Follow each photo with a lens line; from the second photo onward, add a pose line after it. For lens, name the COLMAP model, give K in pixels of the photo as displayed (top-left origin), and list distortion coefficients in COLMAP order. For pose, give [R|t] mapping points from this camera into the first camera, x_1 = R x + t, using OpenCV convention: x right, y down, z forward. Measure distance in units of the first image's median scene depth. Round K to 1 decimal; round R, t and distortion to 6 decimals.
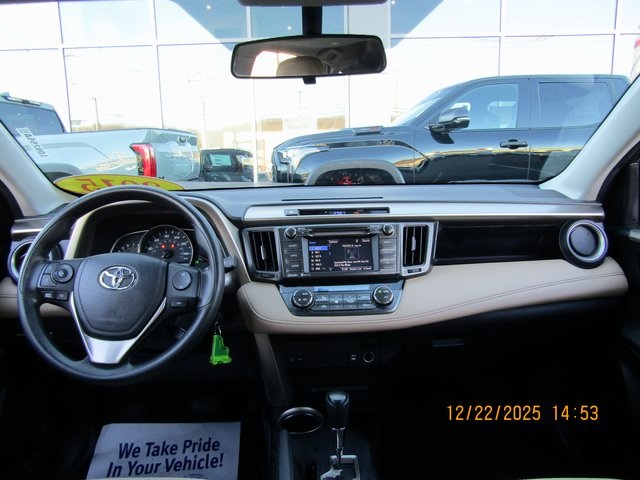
lens RADIAL K [[450.8, 0, 320.0], [0, 450.8, 240.0], [0, 0, 1]] dist [-0.025000, 0.003642]
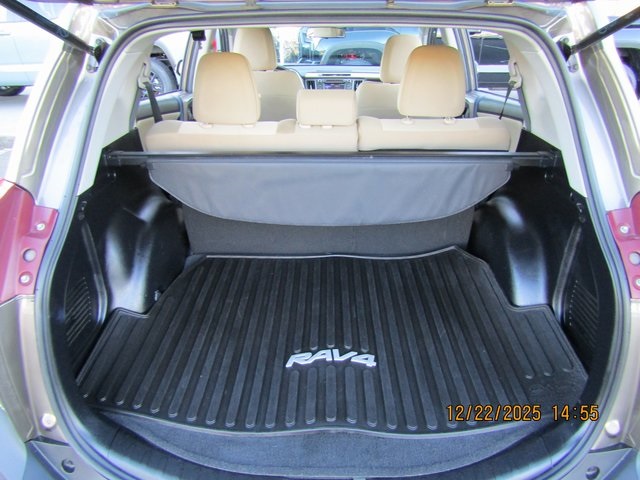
lens RADIAL K [[450.8, 0, 320.0], [0, 450.8, 240.0], [0, 0, 1]] dist [-0.025000, 0.003642]
pose [[0.999155, 0.035073, -0.021407, 0.047869], [-0.028029, 0.962713, 0.269069, 0.217461], [0.030046, -0.268242, 0.962883, -2.484665]]
